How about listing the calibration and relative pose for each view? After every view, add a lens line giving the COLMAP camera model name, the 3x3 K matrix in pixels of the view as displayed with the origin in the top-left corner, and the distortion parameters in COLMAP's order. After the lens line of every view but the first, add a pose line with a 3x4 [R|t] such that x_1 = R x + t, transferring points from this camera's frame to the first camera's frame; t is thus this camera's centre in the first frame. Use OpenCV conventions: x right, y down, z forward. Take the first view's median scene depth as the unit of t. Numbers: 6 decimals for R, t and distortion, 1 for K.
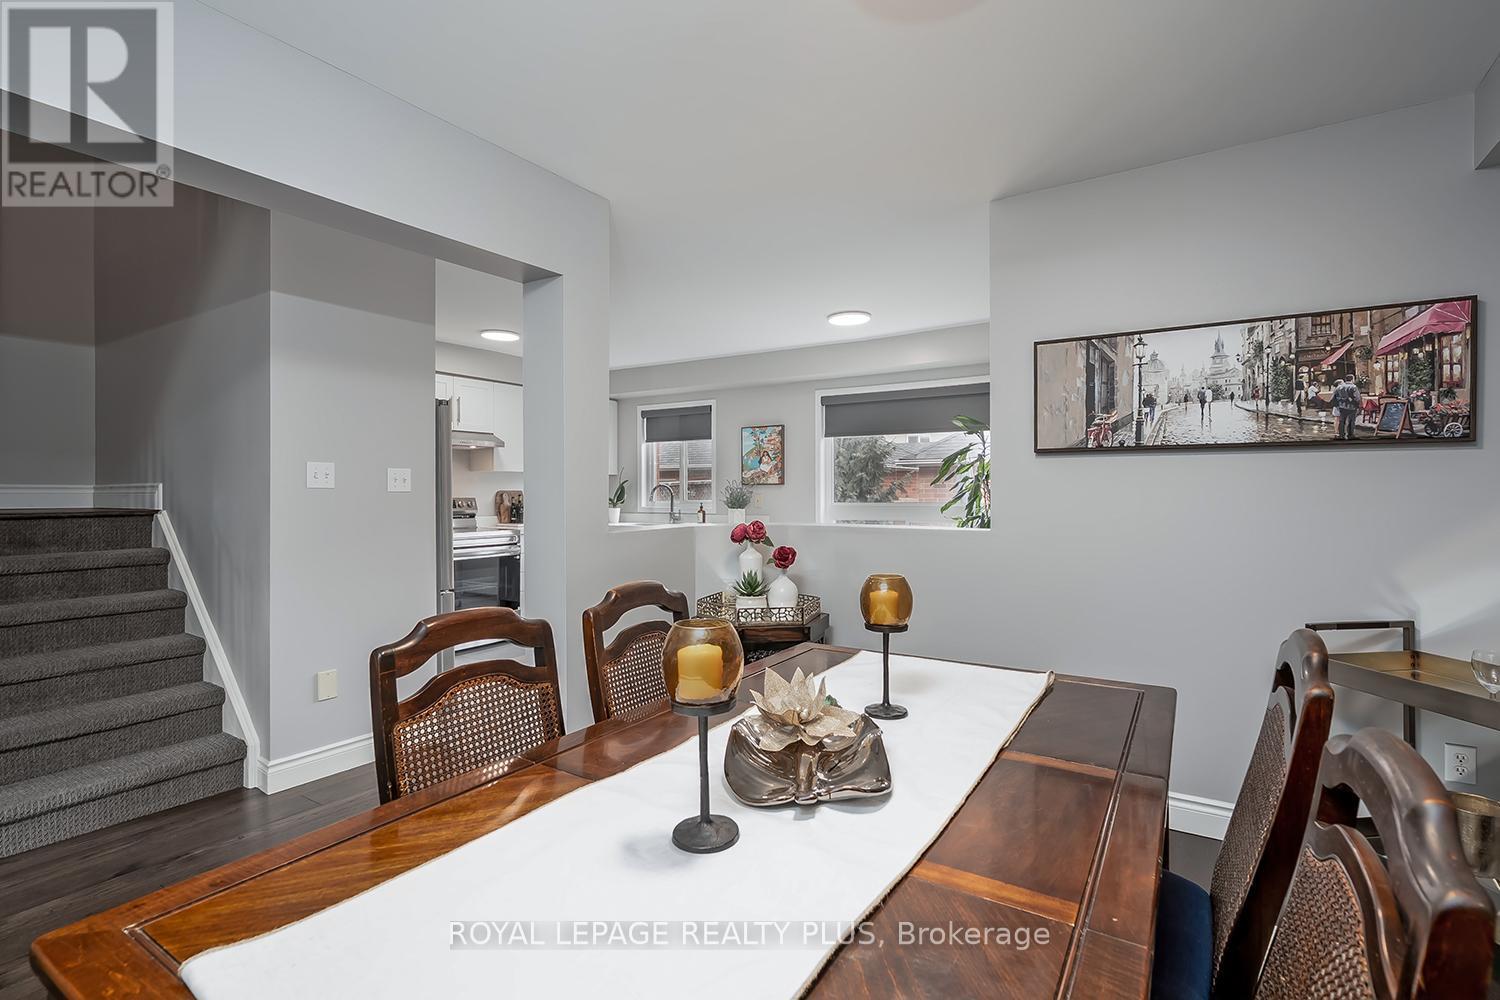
lens RADIAL K [[725.3, 0, 758.1], [0, 725.3, 493.2], [0, 0, 1]] dist [-0.002036, 0.001894]
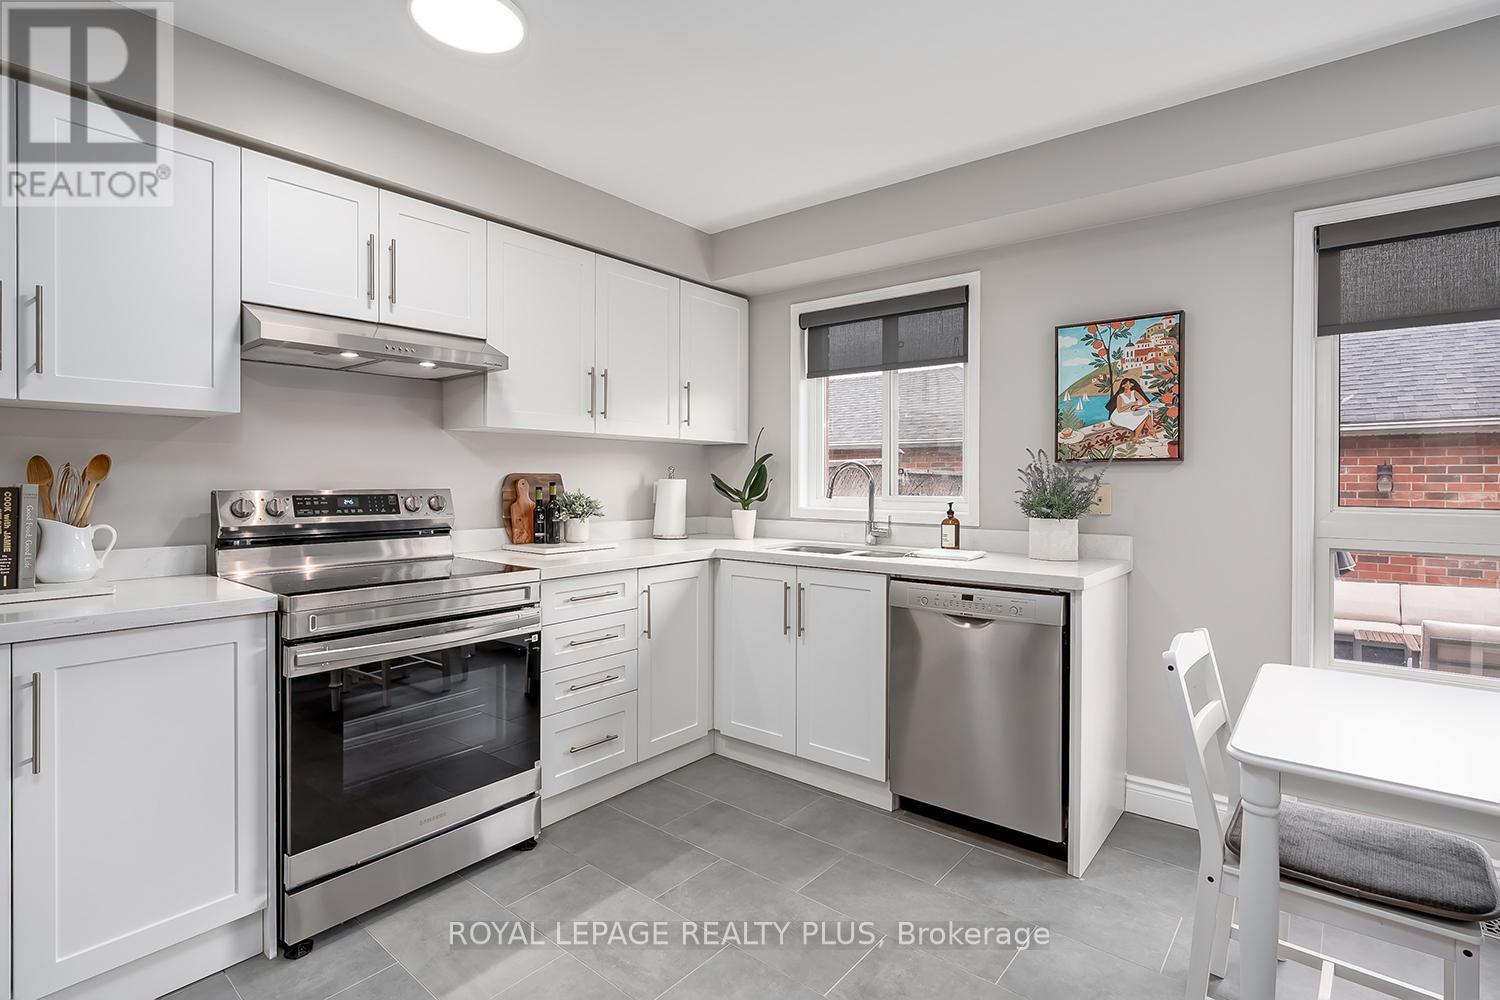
lens RADIAL K [[725.3, 0, 759.1], [0, 725.3, 482.7], [0, 0, 1]] dist [-0.002036, 0.001894]
pose [[0.994796, 0.004581, -0.101779, -0.199767], [-0.004085, 0.999979, 0.005074, -0.000813], [0.101800, -0.004632, 0.994794, 0.733847]]
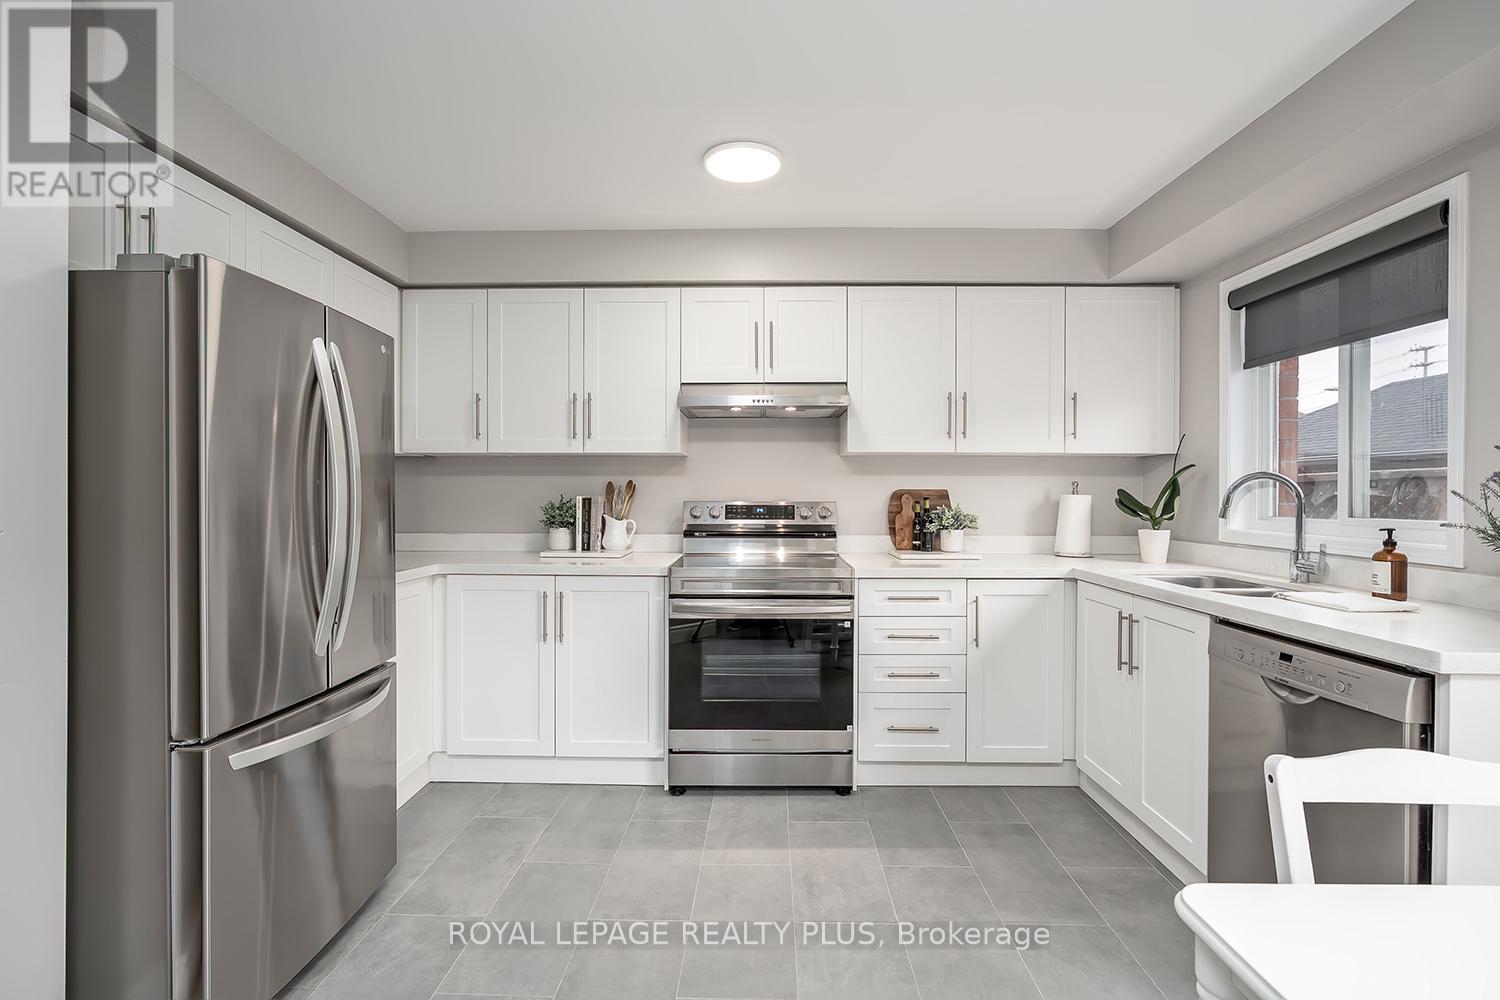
lens RADIAL K [[683.6, 0, 739.6], [0, 683.6, 494.1], [0, 0, 1]] dist [-0.005121, 0.001591]
pose [[0.530756, 0.004617, -0.847512, 0.024871], [-0.003062, 0.999989, 0.003530, -0.001983], [0.847519, 0.000721, 0.530764, 0.826955]]
